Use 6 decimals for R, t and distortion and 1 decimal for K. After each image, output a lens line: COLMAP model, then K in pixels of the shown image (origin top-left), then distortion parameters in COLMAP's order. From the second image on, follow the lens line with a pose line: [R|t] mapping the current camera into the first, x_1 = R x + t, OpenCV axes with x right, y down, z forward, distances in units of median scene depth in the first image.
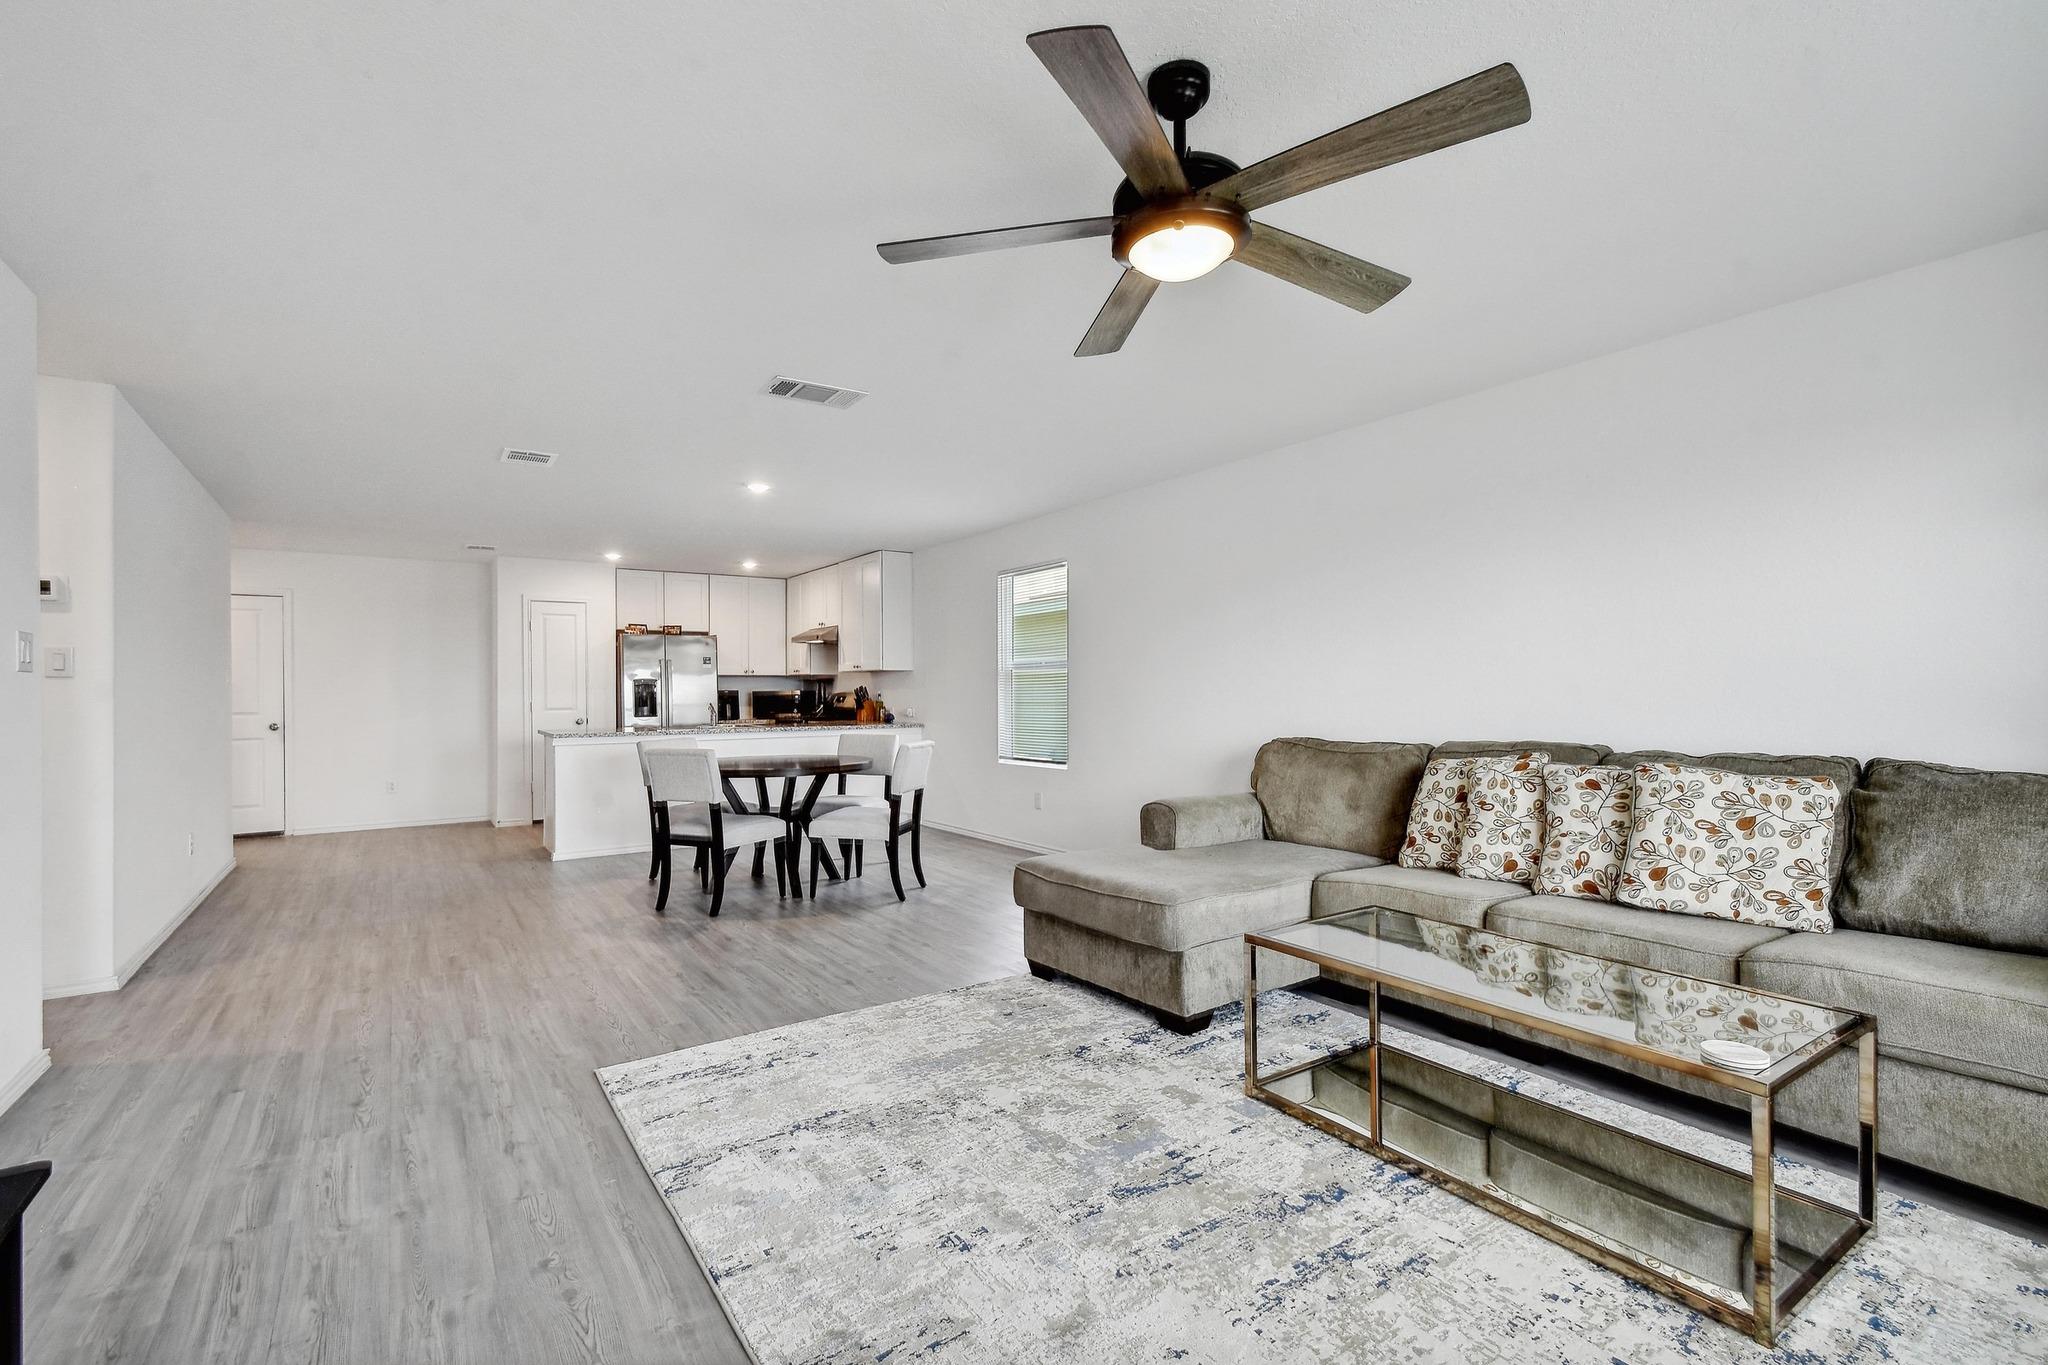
lens RADIAL K [[909.1, 0, 999.9], [0, 909.1, 691.5], [0, 0, 1]] dist [0.006339, 0.000256]
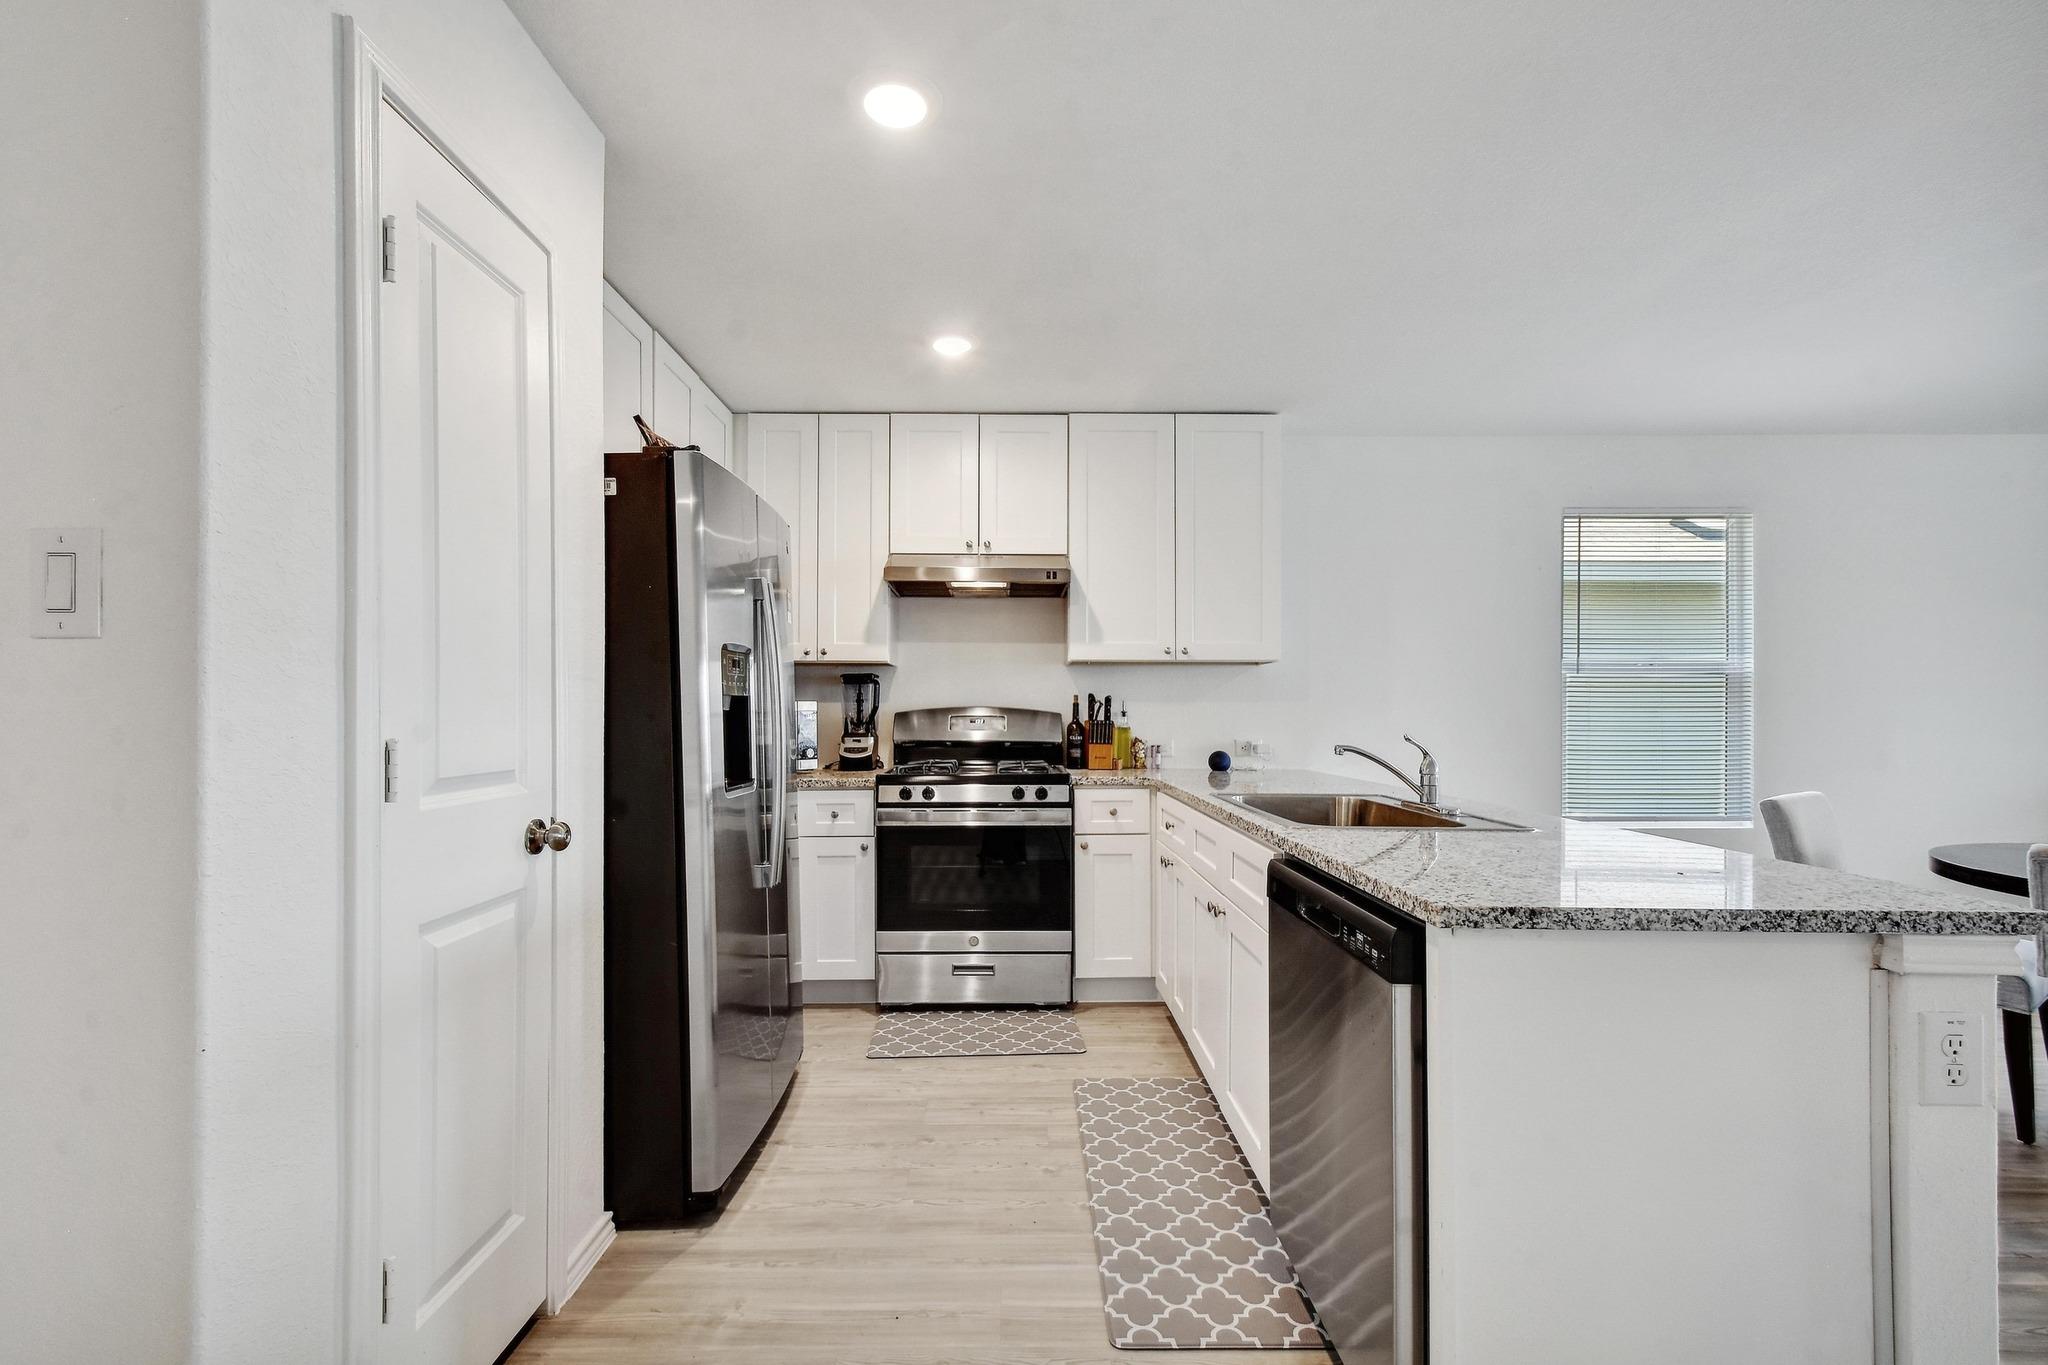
lens RADIAL K [[892.4, 0, 1025.3], [0, 892.4, 710.2], [0, 0, 1]] dist [0.002517, 0.000366]
pose [[0.548004, 0.010302, 0.836412, -1.060753], [-0.006496, 0.999946, -0.008060, 0.012328], [-0.836450, -0.001017, 0.548042, 1.506314]]
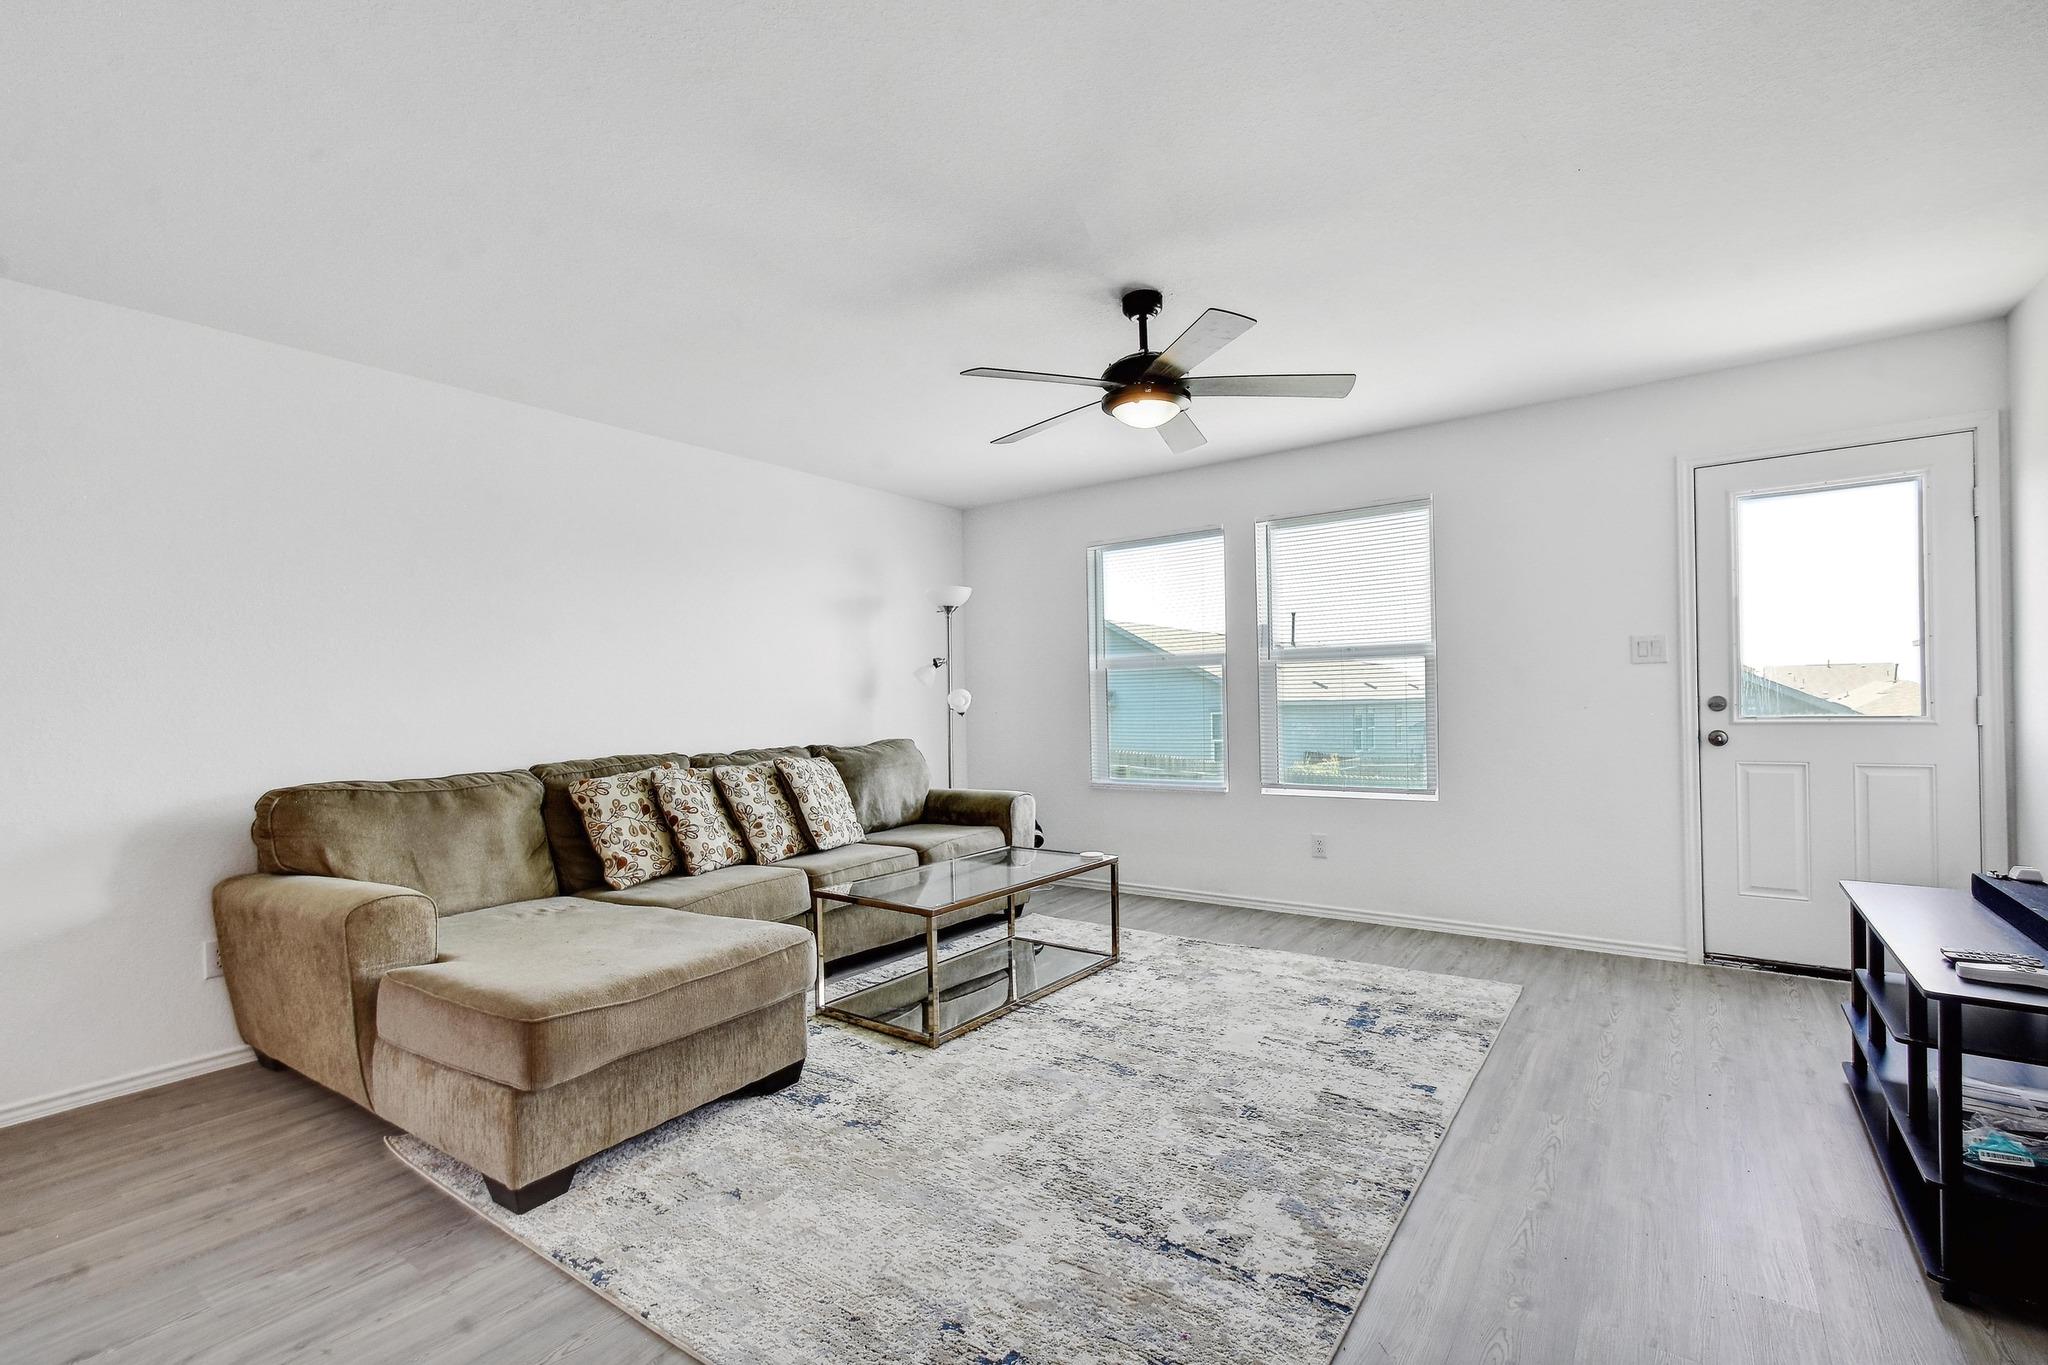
lens RADIAL K [[901.4, 0, 1019.8], [0, 901.4, 699.9], [0, 0, 1]] dist [0.002226, 0.000241]
pose [[-0.344218, 0.015034, 0.938769, -0.484151], [0.022435, 0.999718, -0.007784, 0.004902], [-0.938622, 0.018382, -0.344458, 0.727551]]
